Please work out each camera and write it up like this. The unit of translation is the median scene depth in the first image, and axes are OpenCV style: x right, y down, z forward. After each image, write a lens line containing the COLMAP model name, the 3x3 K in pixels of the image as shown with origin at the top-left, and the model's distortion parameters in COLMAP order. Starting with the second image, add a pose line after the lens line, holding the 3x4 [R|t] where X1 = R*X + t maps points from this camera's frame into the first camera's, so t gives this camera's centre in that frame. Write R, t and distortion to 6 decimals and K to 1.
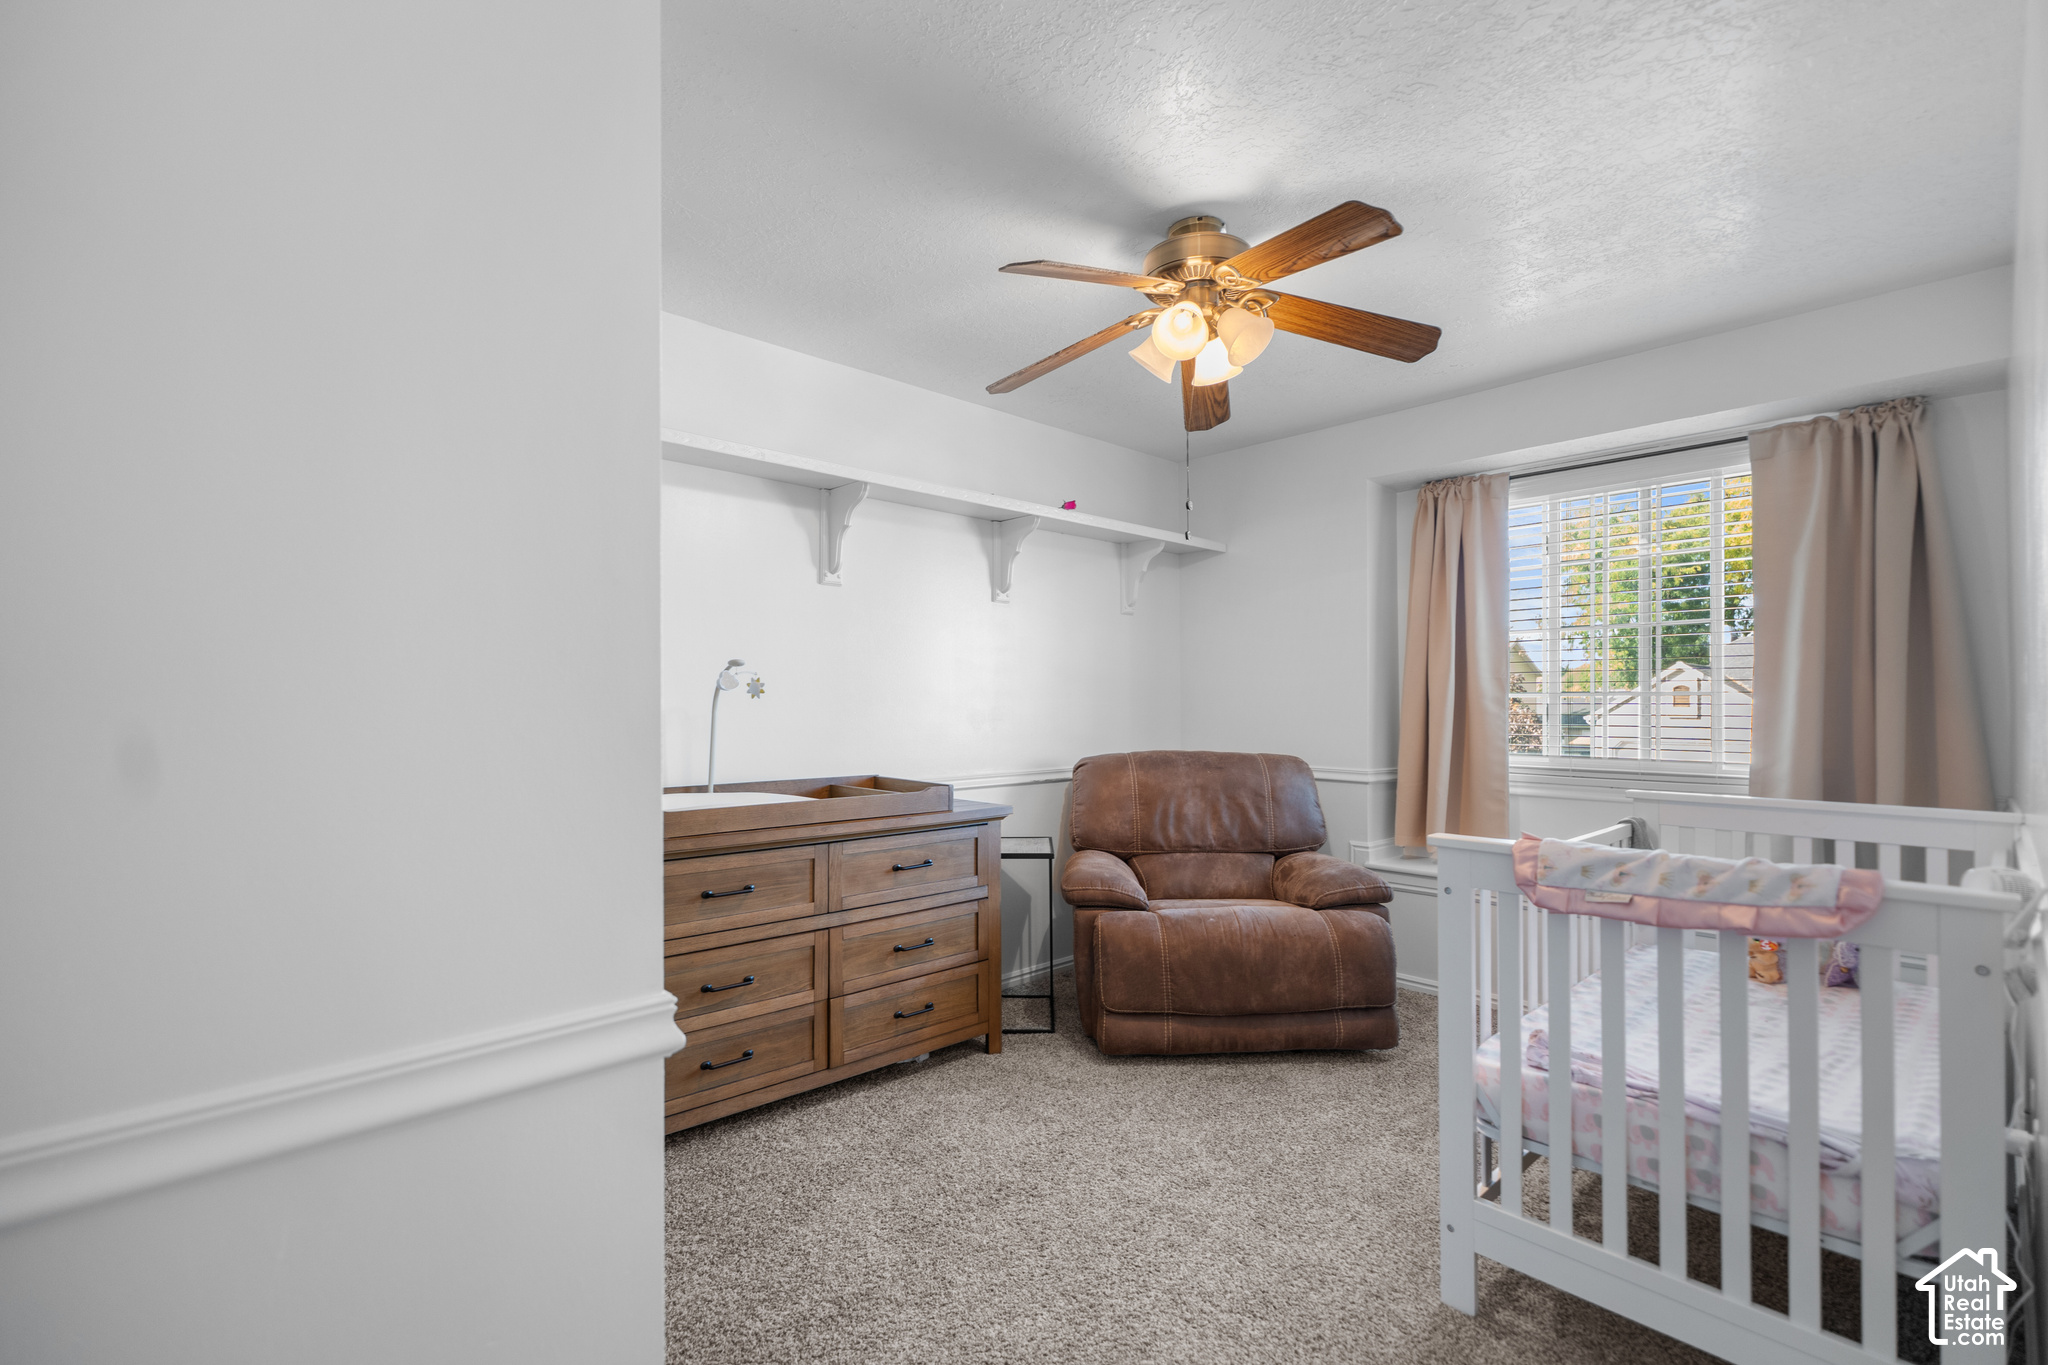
lens RADIAL K [[935.3, 0, 1027.2], [0, 935.3, 700.0], [0, 0, 1]] dist [-0.000531, 0.001294]
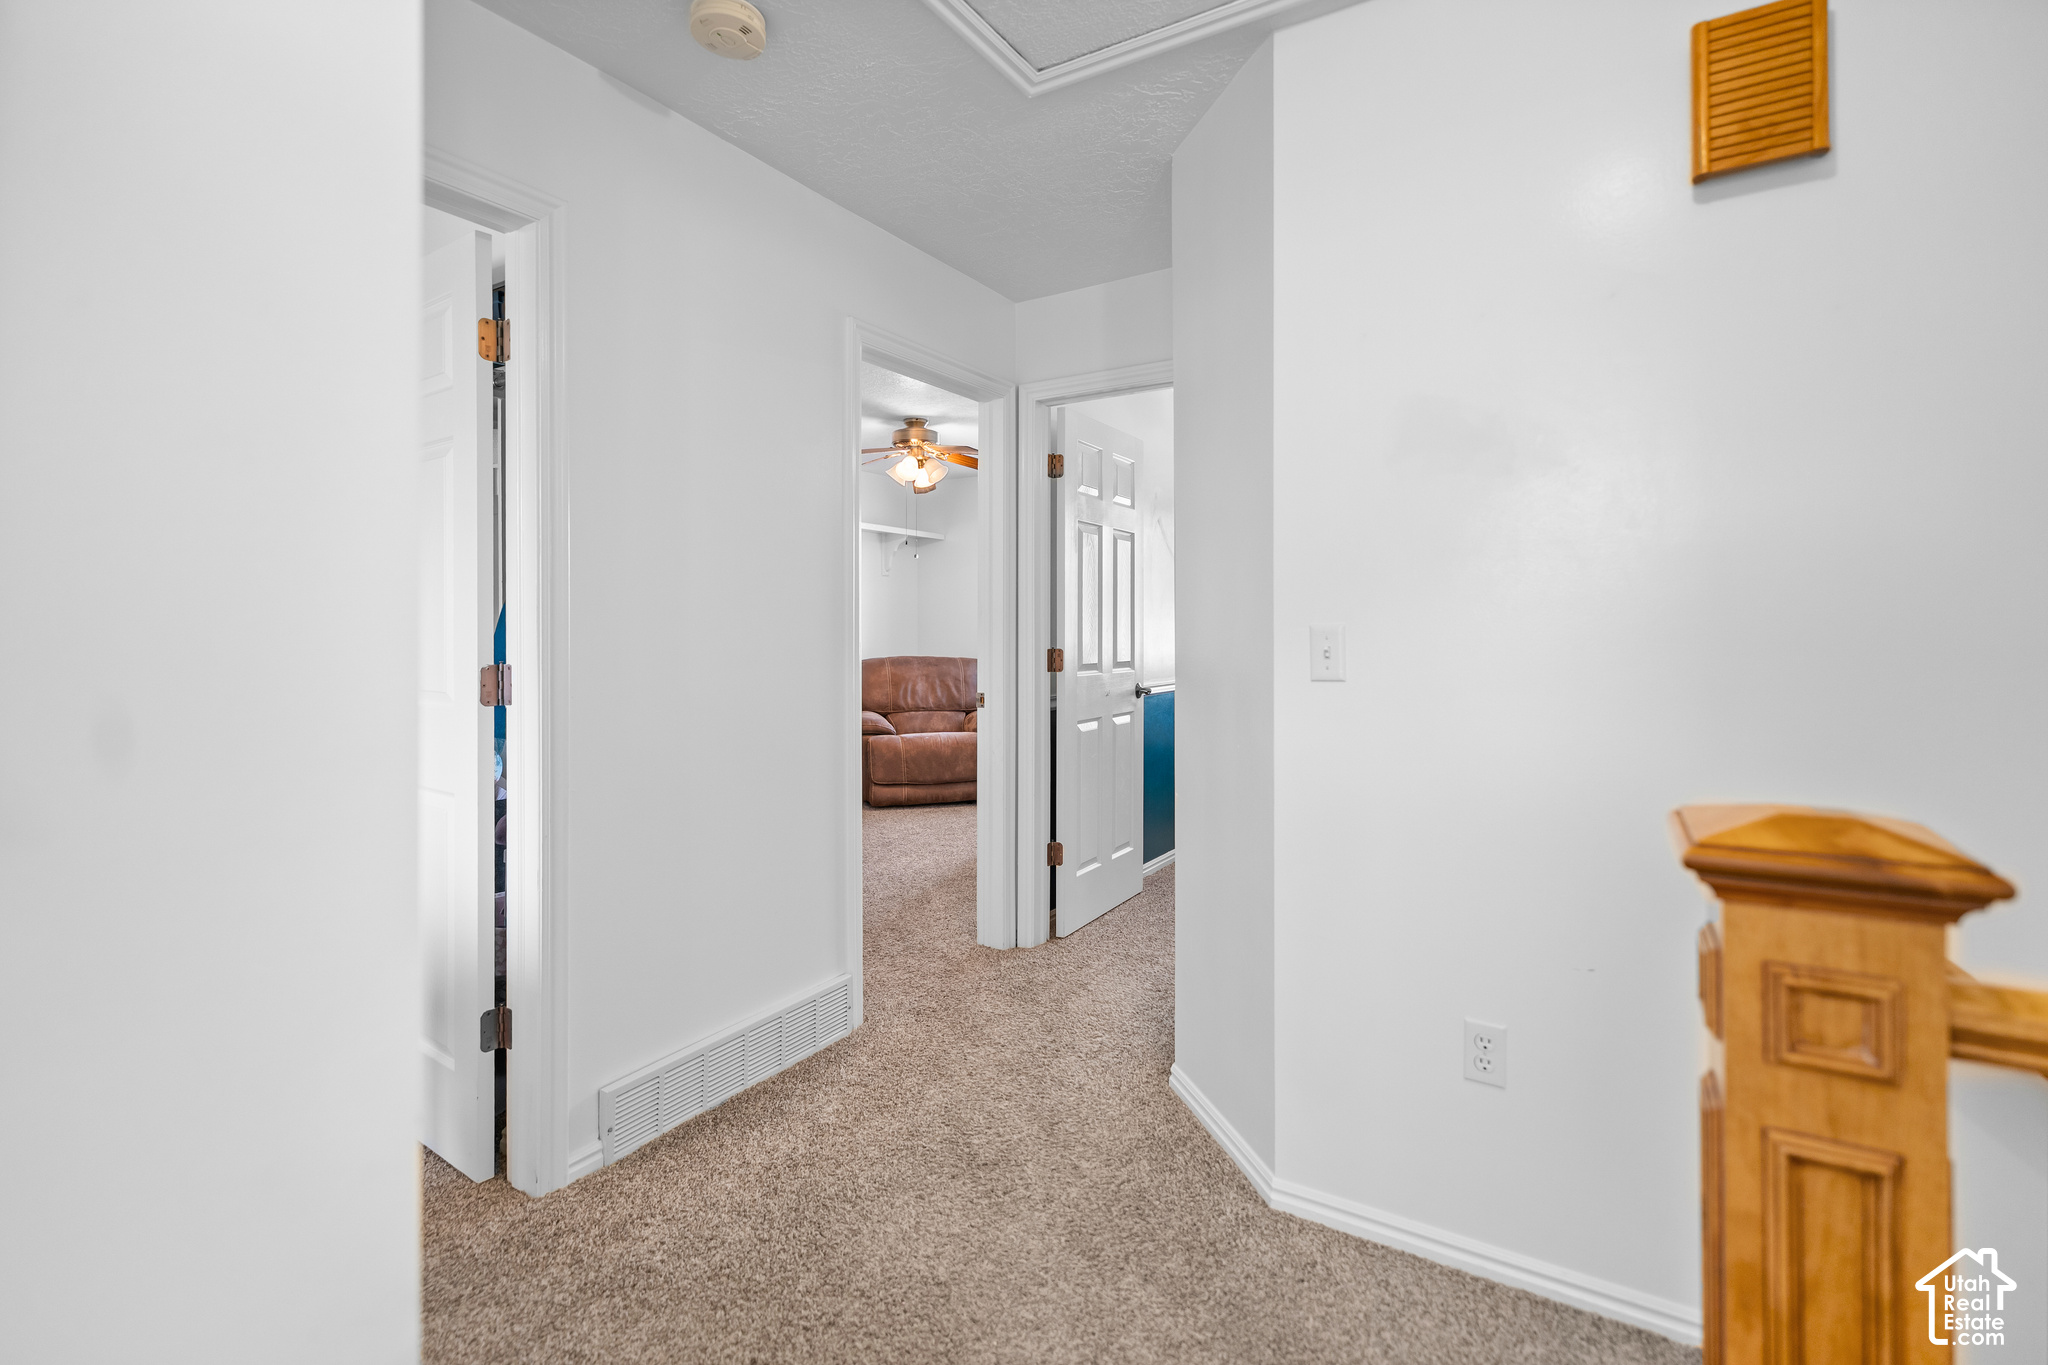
lens RADIAL K [[935.3, 0, 999.1], [0, 935.3, 631.3], [0, 0, 1]] dist [-0.000531, 0.001294]
pose [[0.974259, 0.004451, 0.225390, -0.117535], [-0.004619, 0.999989, 0.000220, 0.009446], [-0.225386, -0.001255, 0.974269, -1.110137]]
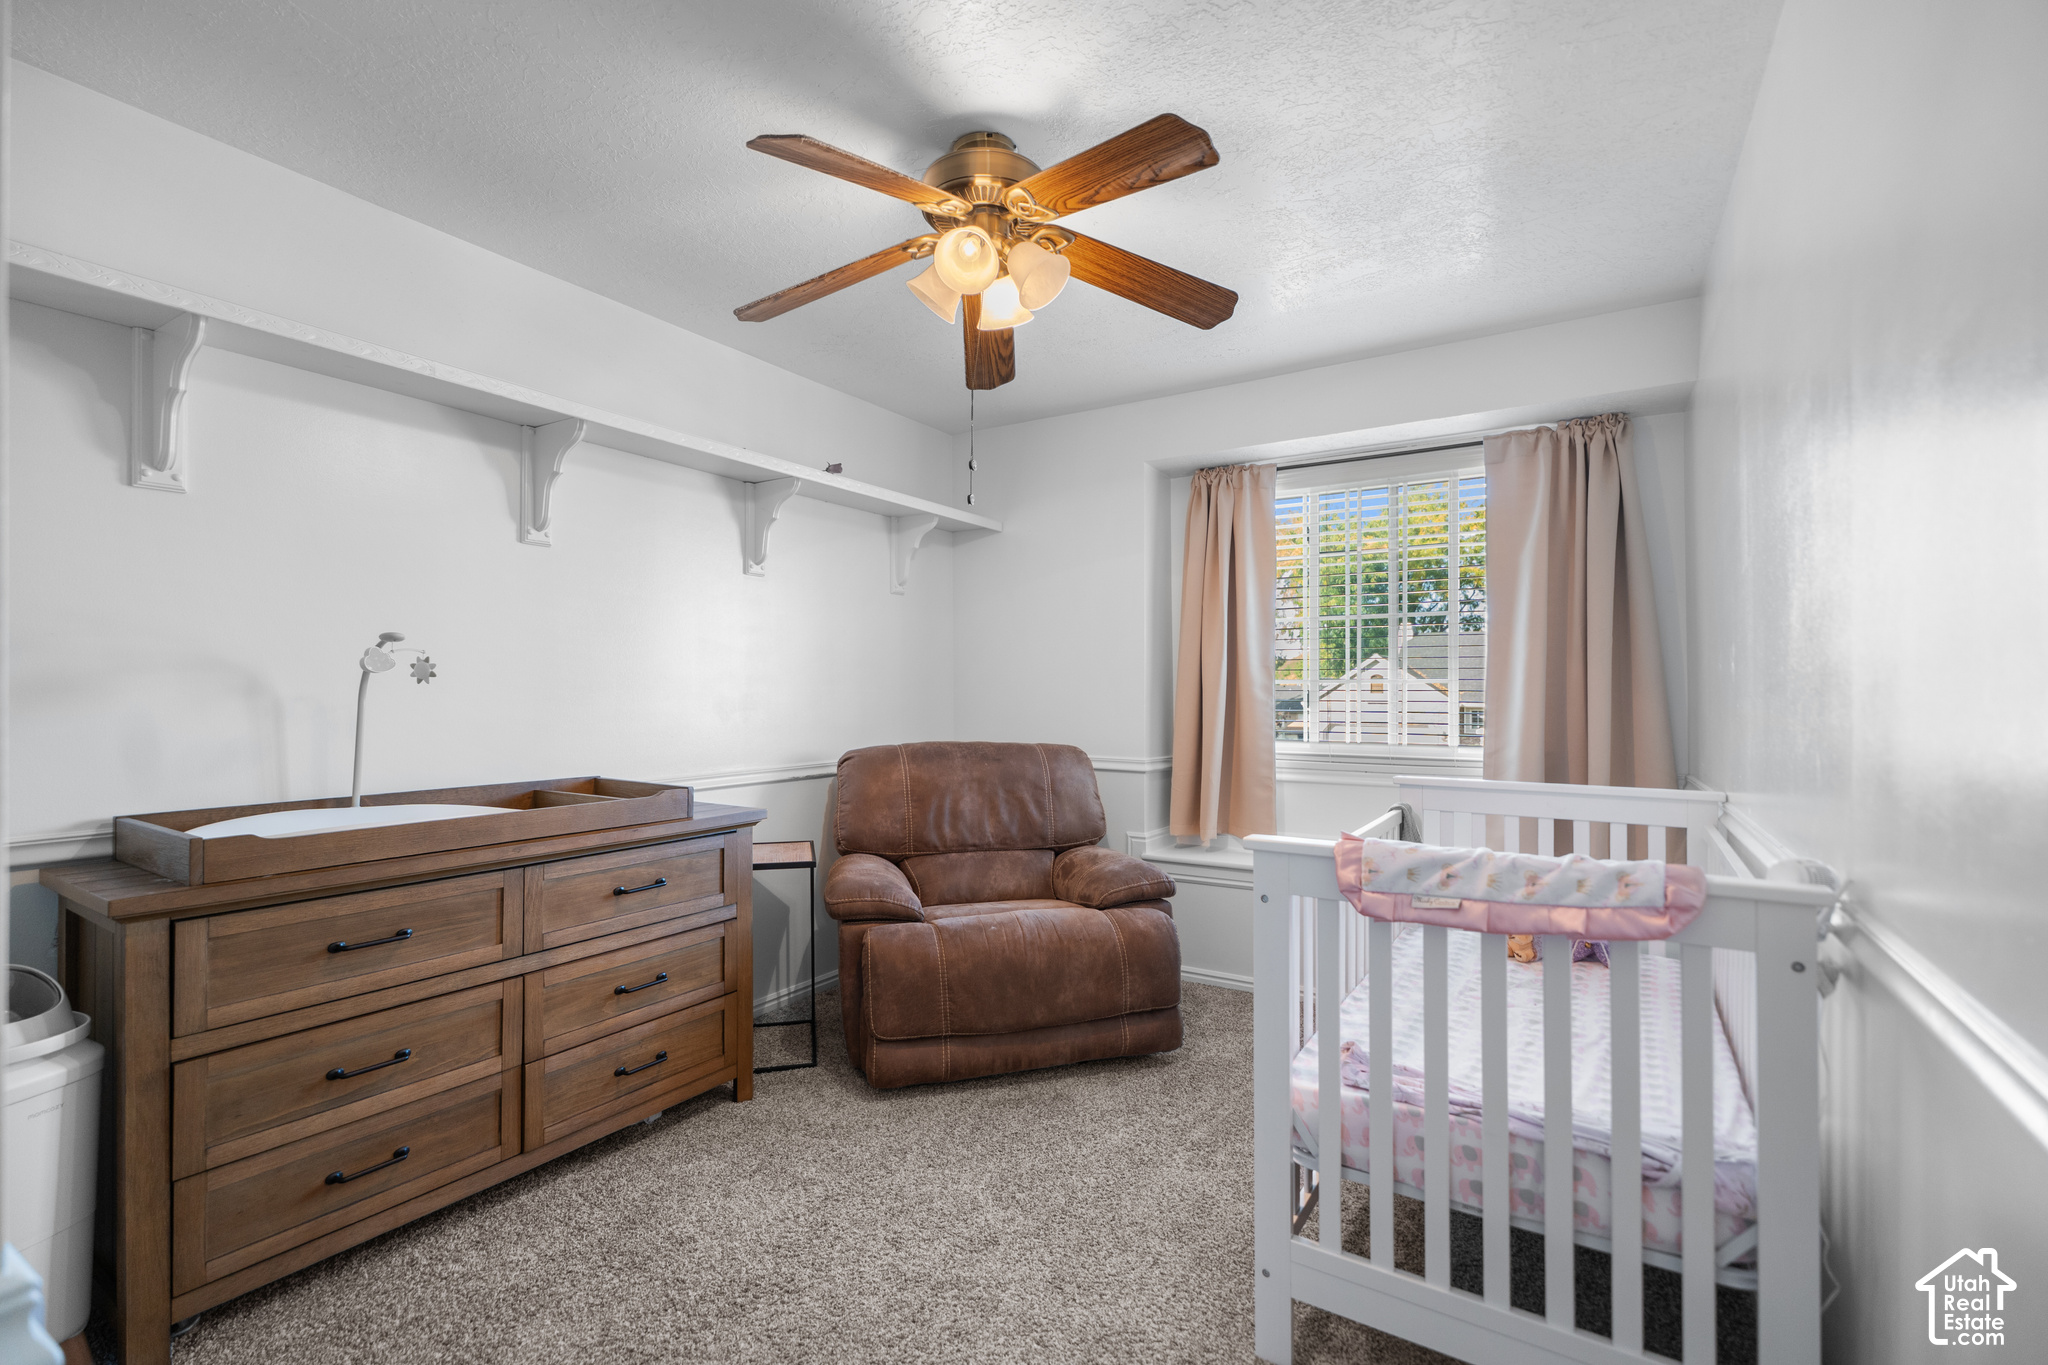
lens RADIAL K [[935.3, 0, 1028.3], [0, 935.3, 686.5], [0, 0, 1]] dist [-0.000531, 0.001294]
pose [[0.968465, 0.002171, 0.249140, 0.003337], [-0.001926, 0.999997, -0.001227, 0.000702], [-0.249142, 0.000708, 0.968467, 0.123554]]
